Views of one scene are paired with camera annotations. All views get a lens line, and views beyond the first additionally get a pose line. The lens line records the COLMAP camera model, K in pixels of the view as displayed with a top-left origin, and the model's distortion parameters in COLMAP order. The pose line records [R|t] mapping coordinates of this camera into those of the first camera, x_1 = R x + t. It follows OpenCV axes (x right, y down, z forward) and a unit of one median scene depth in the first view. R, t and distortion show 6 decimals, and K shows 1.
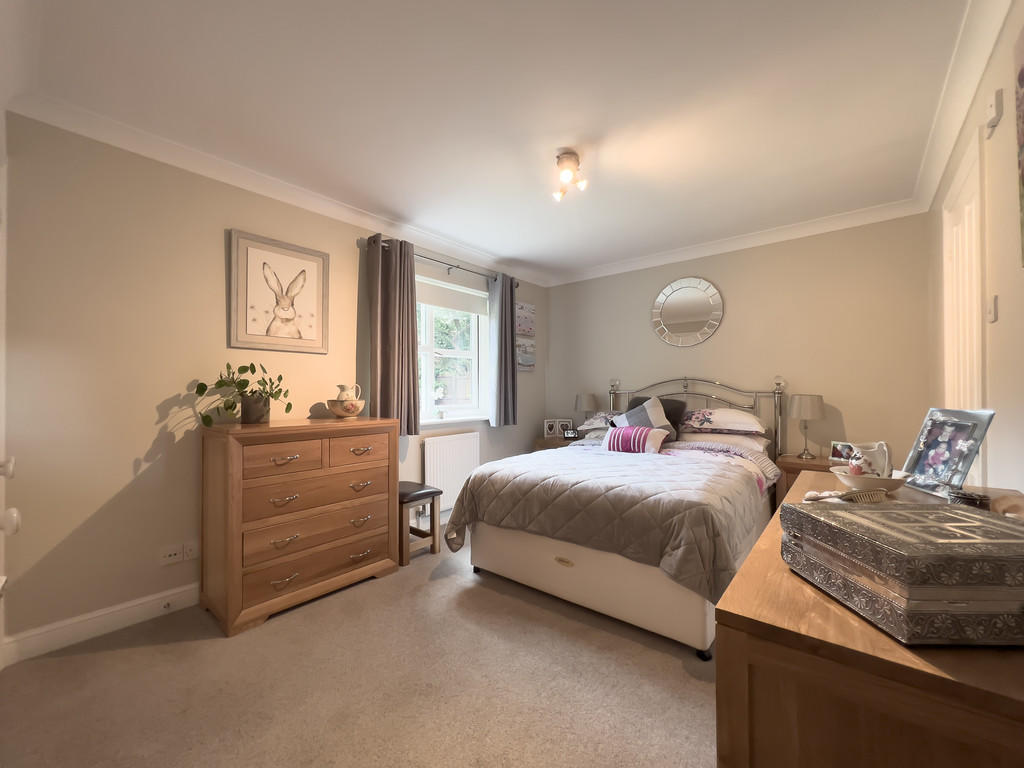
lens RADIAL K [[414.6, 0, 511.4], [0, 414.6, 385.1], [0, 0, 1]] dist [-0.001508, 0.000078]
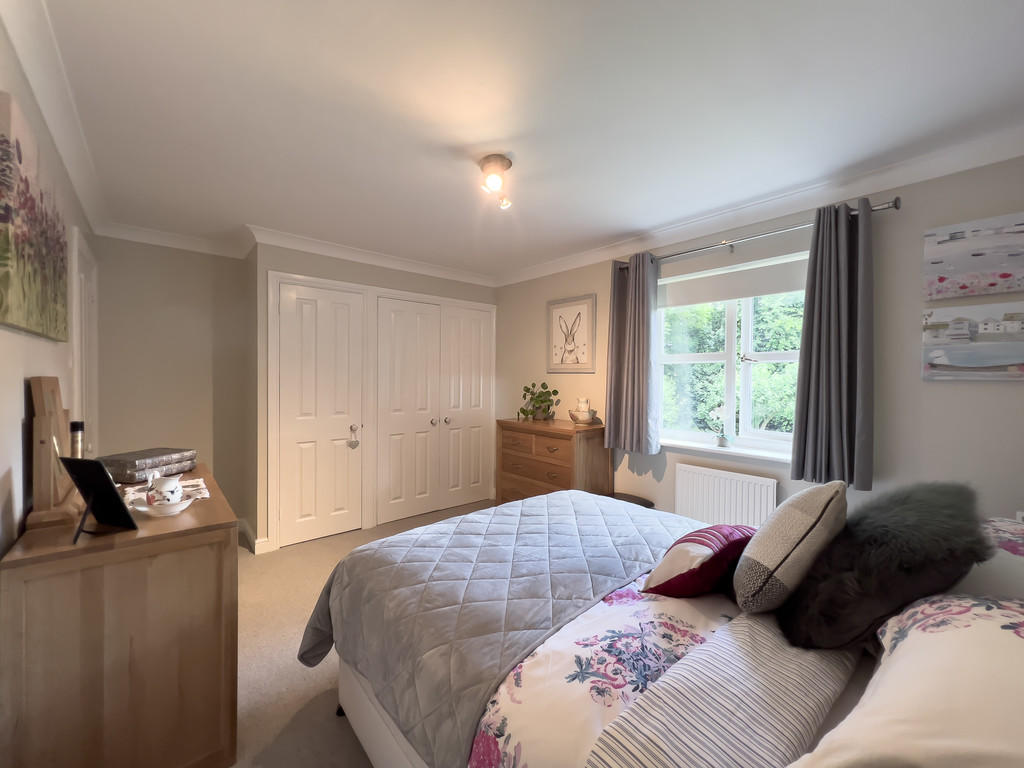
lens RADIAL K [[414.6, 0, 512.2], [0, 414.6, 382.3], [0, 0, 1]] dist [-0.001508, 0.000078]
pose [[-0.187523, 0.014978, -0.982146, 0.766772], [0.001343, 0.999887, 0.014992, -0.058419], [0.982259, 0.001493, -0.187522, 0.891260]]
